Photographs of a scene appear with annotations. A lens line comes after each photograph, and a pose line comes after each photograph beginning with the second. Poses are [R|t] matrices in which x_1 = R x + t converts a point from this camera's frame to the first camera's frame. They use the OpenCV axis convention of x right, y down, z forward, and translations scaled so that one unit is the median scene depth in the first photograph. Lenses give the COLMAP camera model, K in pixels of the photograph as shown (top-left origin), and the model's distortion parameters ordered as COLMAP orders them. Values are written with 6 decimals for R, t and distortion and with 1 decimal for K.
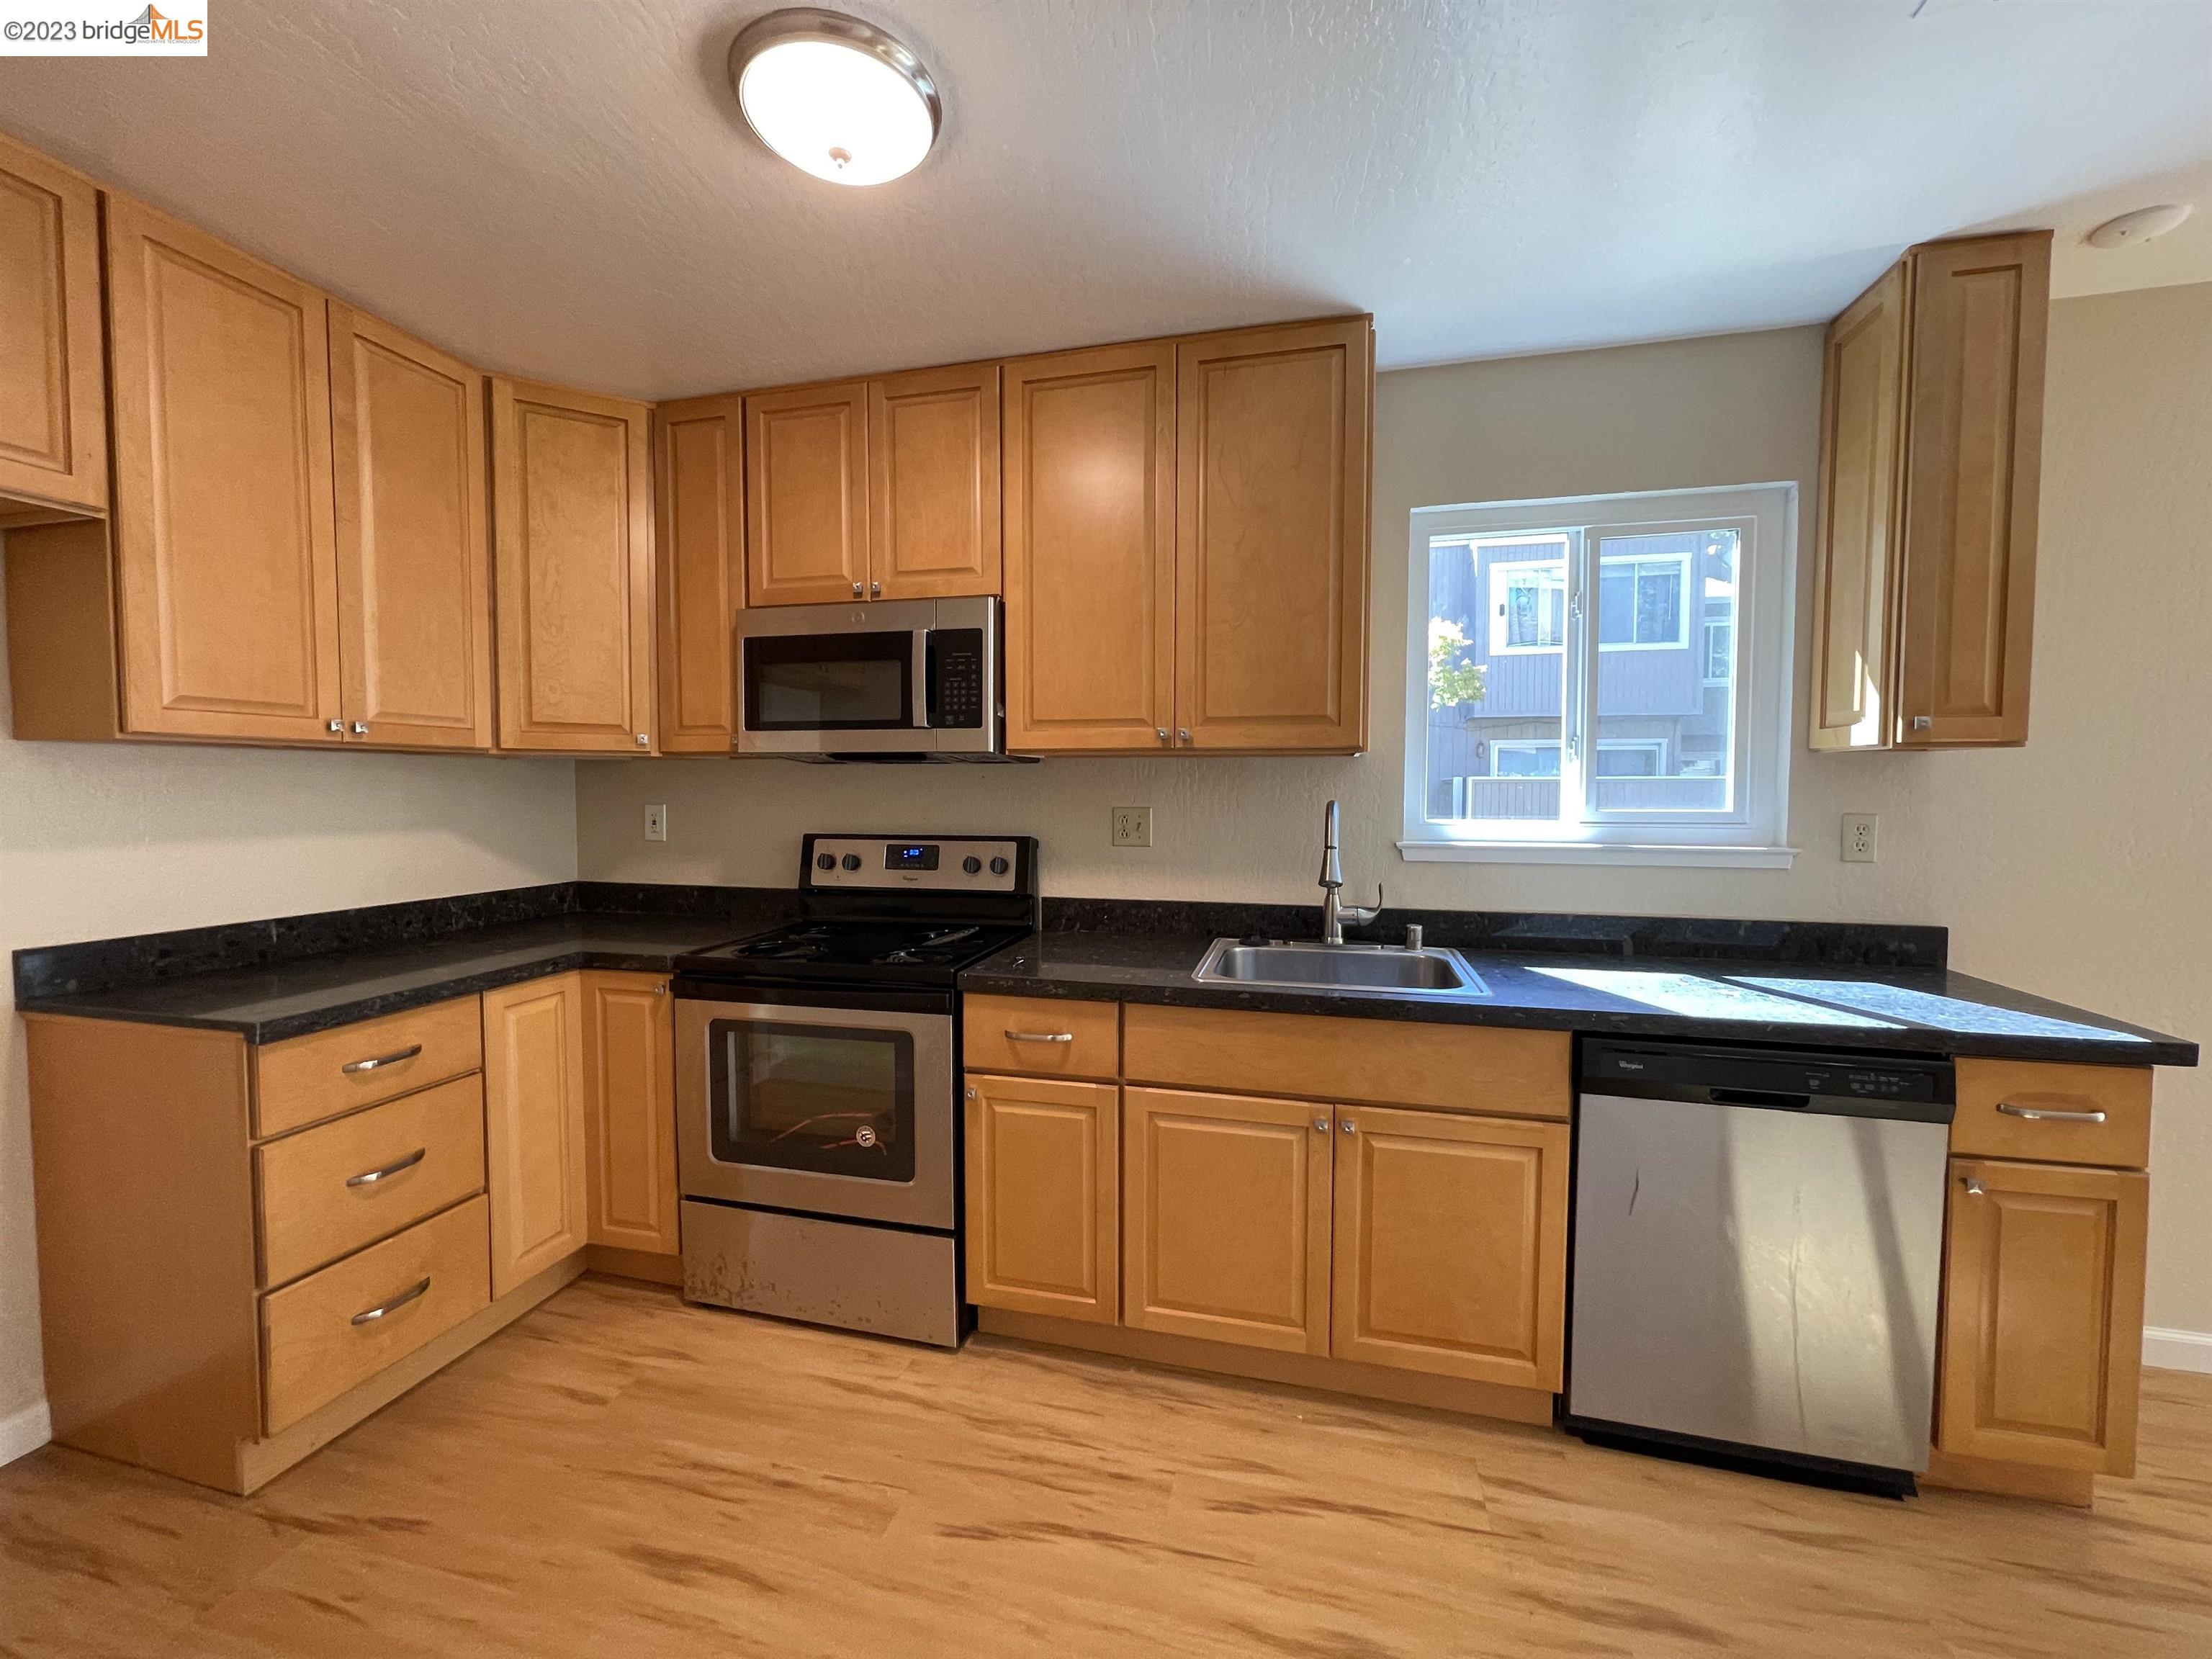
lens RADIAL K [[891.5, 0, 1092.1], [0, 891.5, 823.9], [0, 0, 1]] dist [-0.001991, 0.001016]
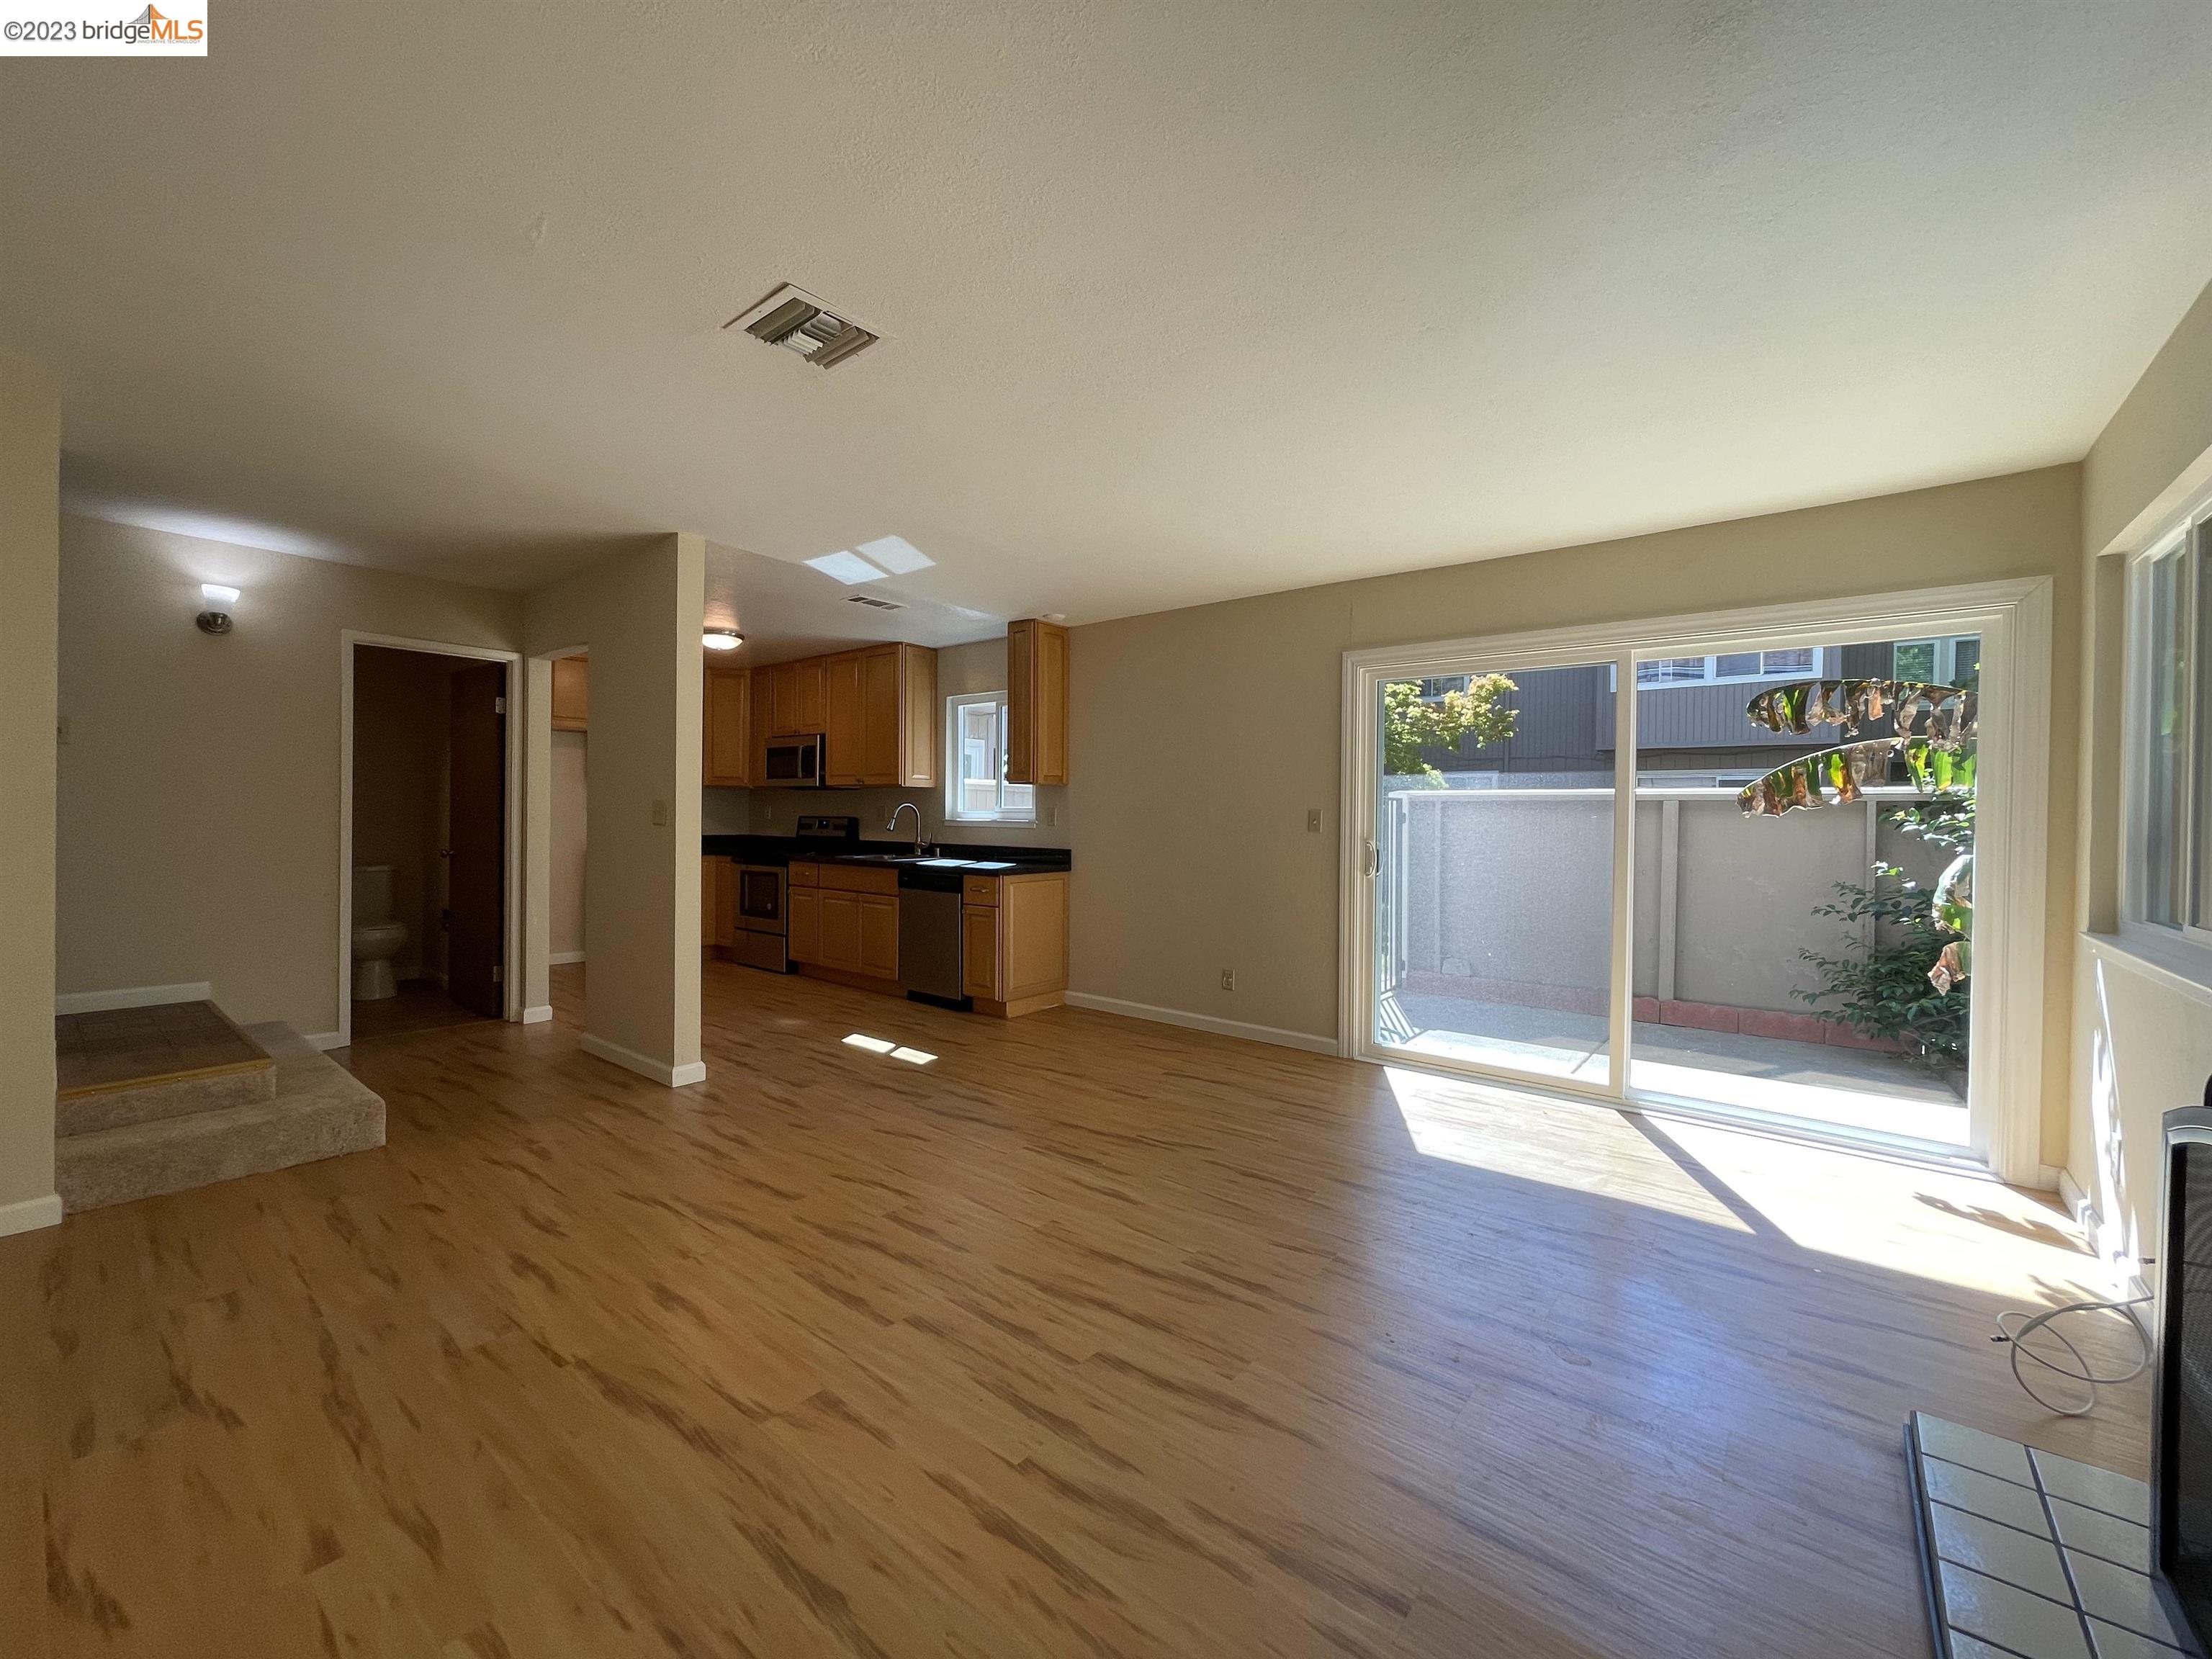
lens RADIAL K [[891.5, 0, 1091.9], [0, 891.5, 824.9], [0, 0, 1]] dist [-0.001991, 0.001016]
pose [[0.906036, 0.015356, -0.422922, 2.161225], [-0.029729, 0.999182, -0.027408, 0.113032], [0.422155, 0.037406, 0.905752, -1.430130]]
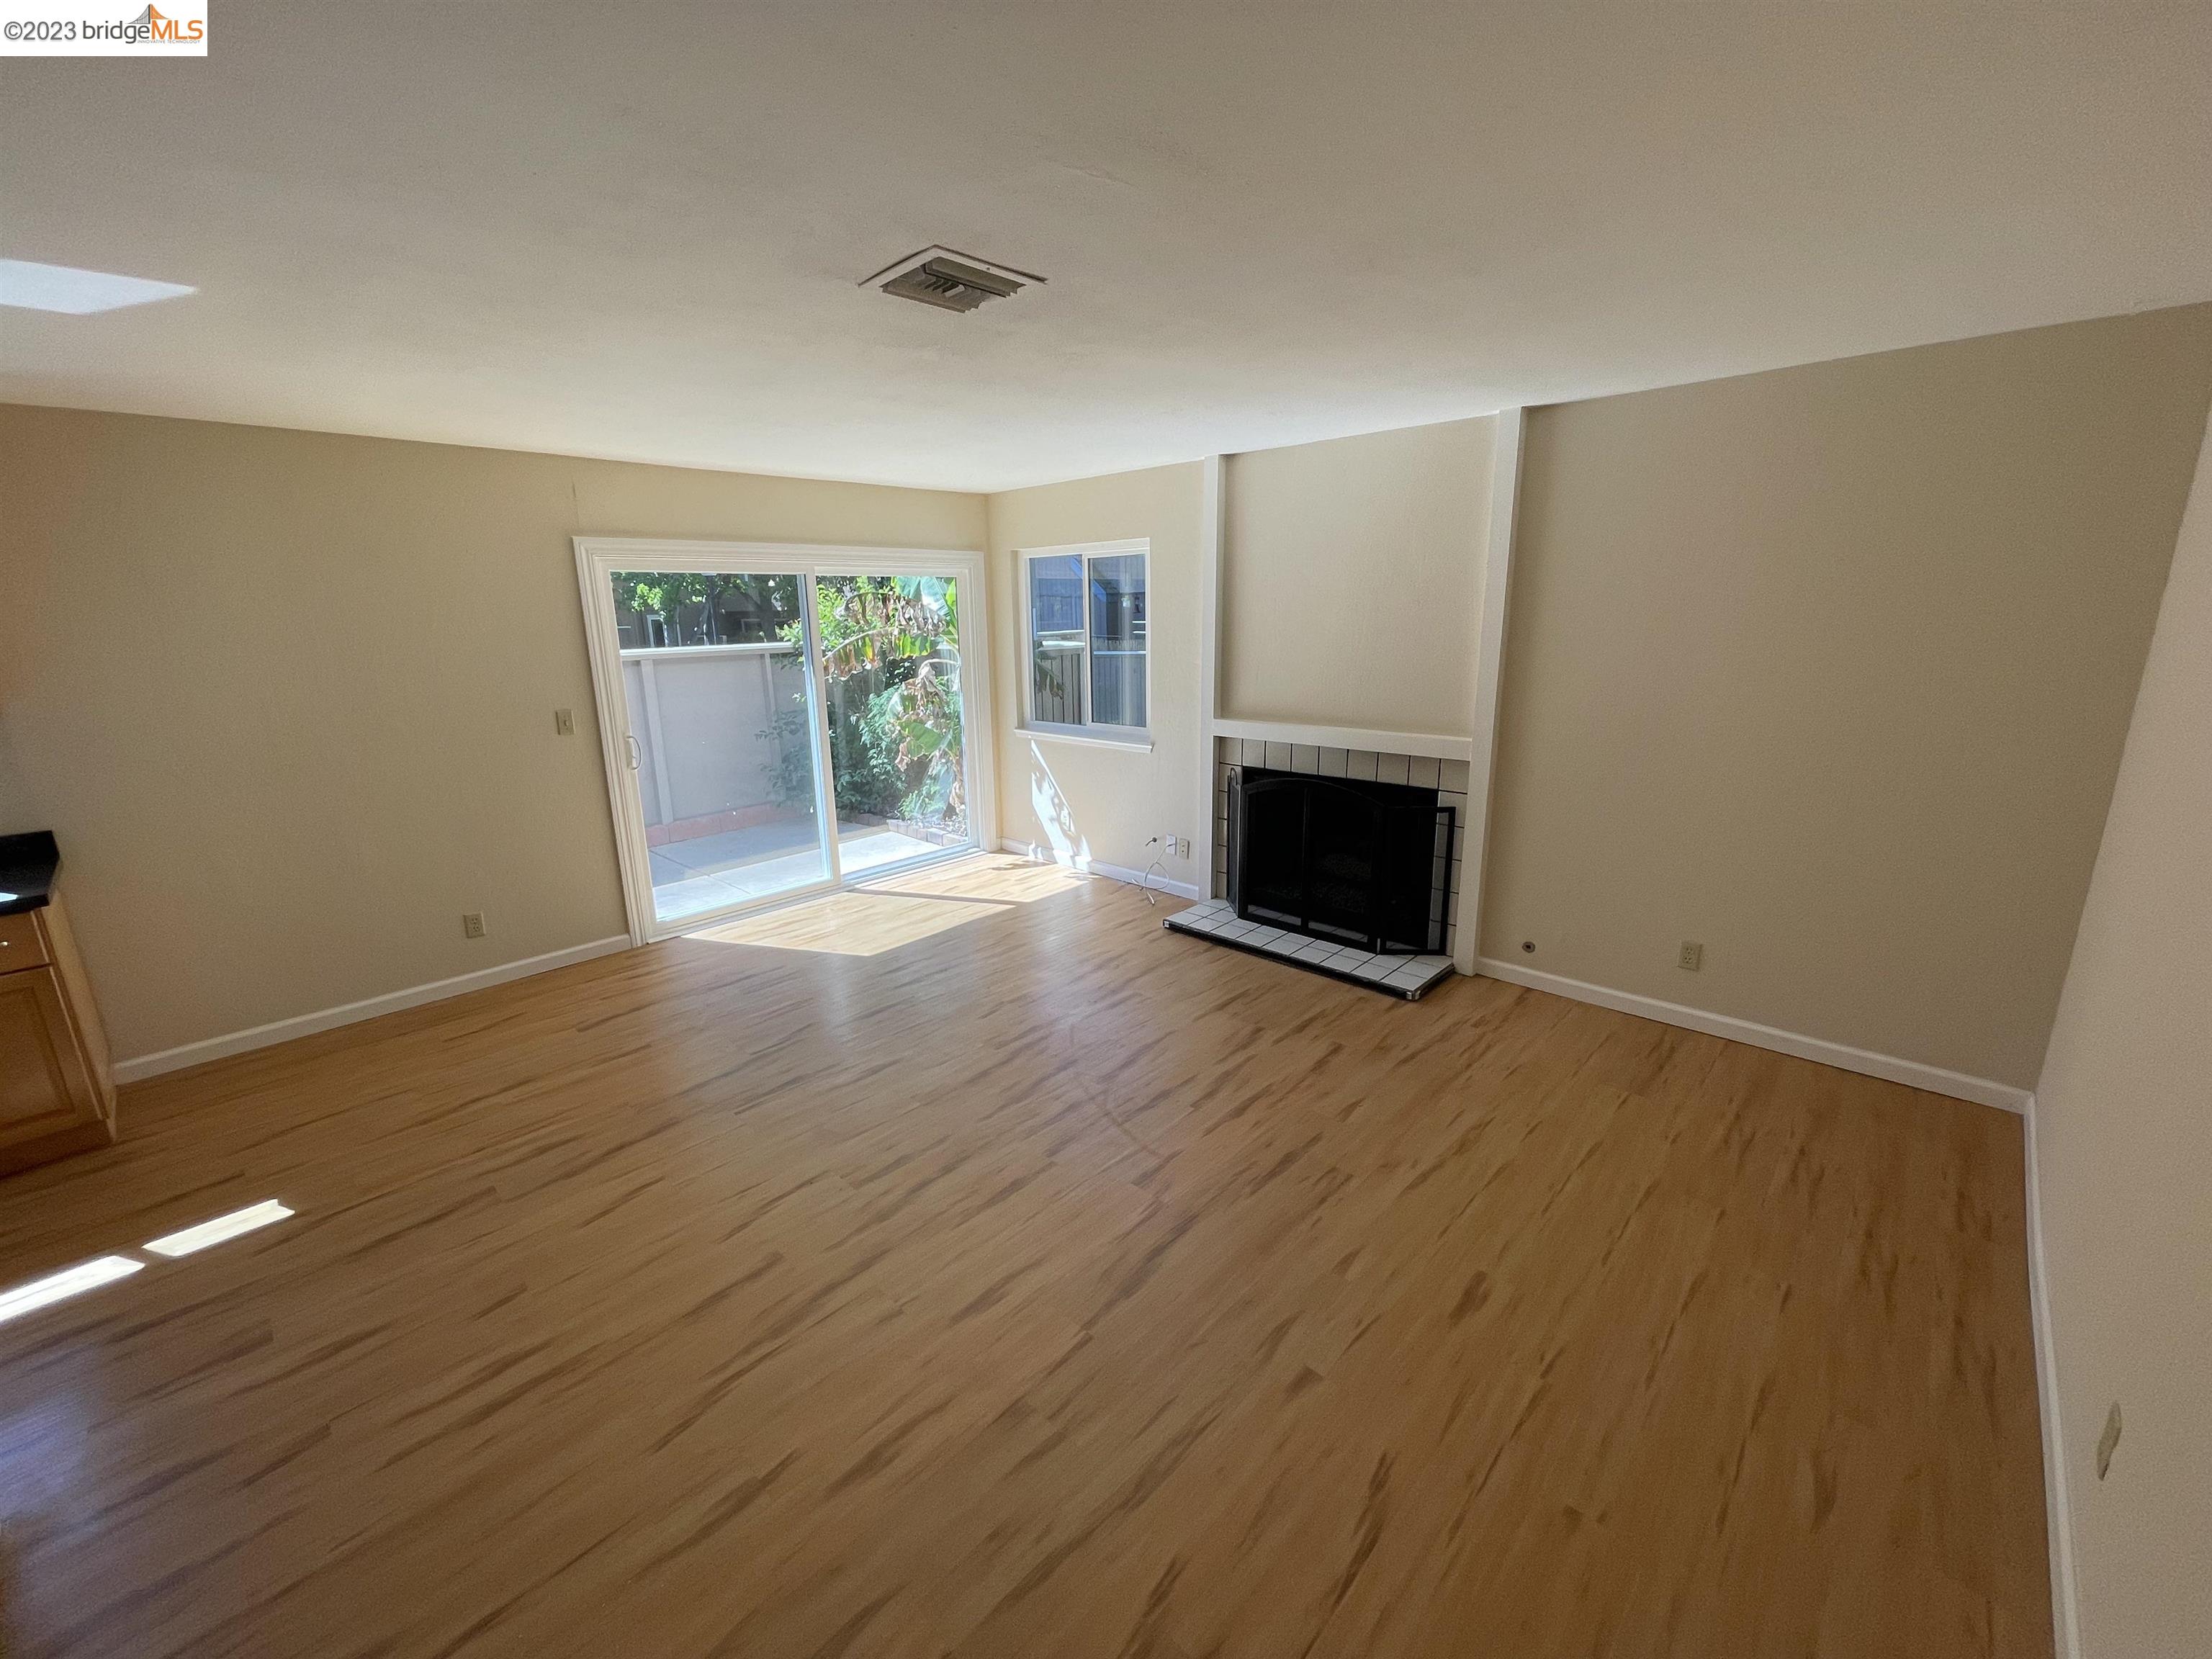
lens RADIAL K [[891.5, 0, 1095.7], [0, 891.5, 824.3], [0, 0, 1]] dist [-0.001991, 0.001016]
pose [[0.493687, -0.217339, 0.842043, 0.560219], [0.054576, 0.974101, 0.219427, -0.126600], [-0.867926, -0.062373, 0.492762, -1.274187]]
